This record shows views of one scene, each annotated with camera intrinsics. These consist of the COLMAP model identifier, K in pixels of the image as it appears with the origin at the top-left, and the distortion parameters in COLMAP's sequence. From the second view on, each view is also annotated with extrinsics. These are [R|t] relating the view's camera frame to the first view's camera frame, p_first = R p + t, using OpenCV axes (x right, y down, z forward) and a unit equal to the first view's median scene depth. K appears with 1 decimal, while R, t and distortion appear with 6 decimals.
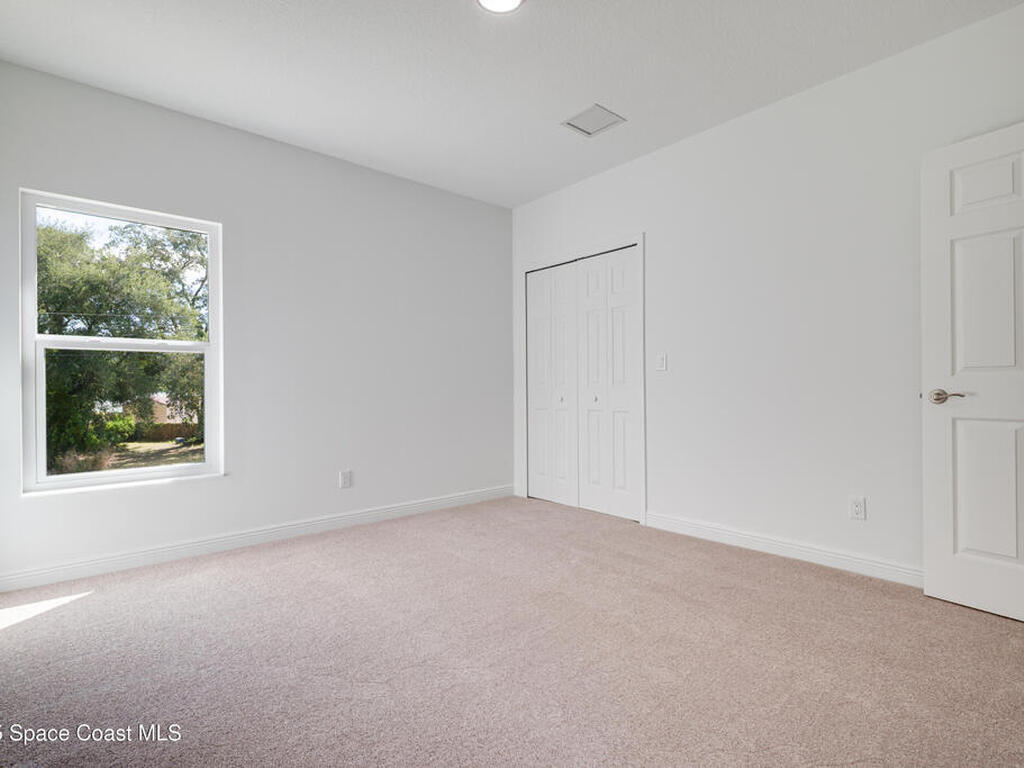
lens RADIAL K [[509.9, 0, 510.5], [0, 509.9, 386.0], [0, 0, 1]] dist [0.003728, -0.004730]
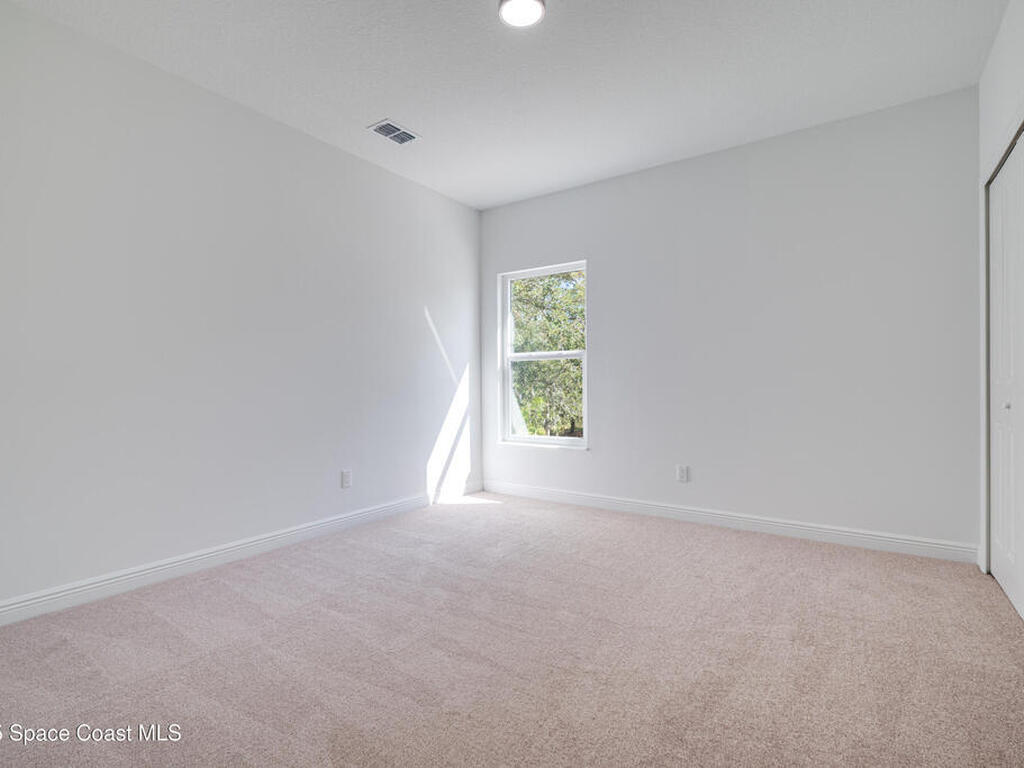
lens RADIAL K [[509.9, 0, 510.5], [0, 509.9, 386.0], [0, 0, 1]] dist [0.003728, -0.004730]
pose [[0.247276, 0.008383, -0.968909, 0.674860], [0.004627, 0.999941, 0.009833, -0.004620], [0.968934, -0.006914, 0.247223, 0.483478]]
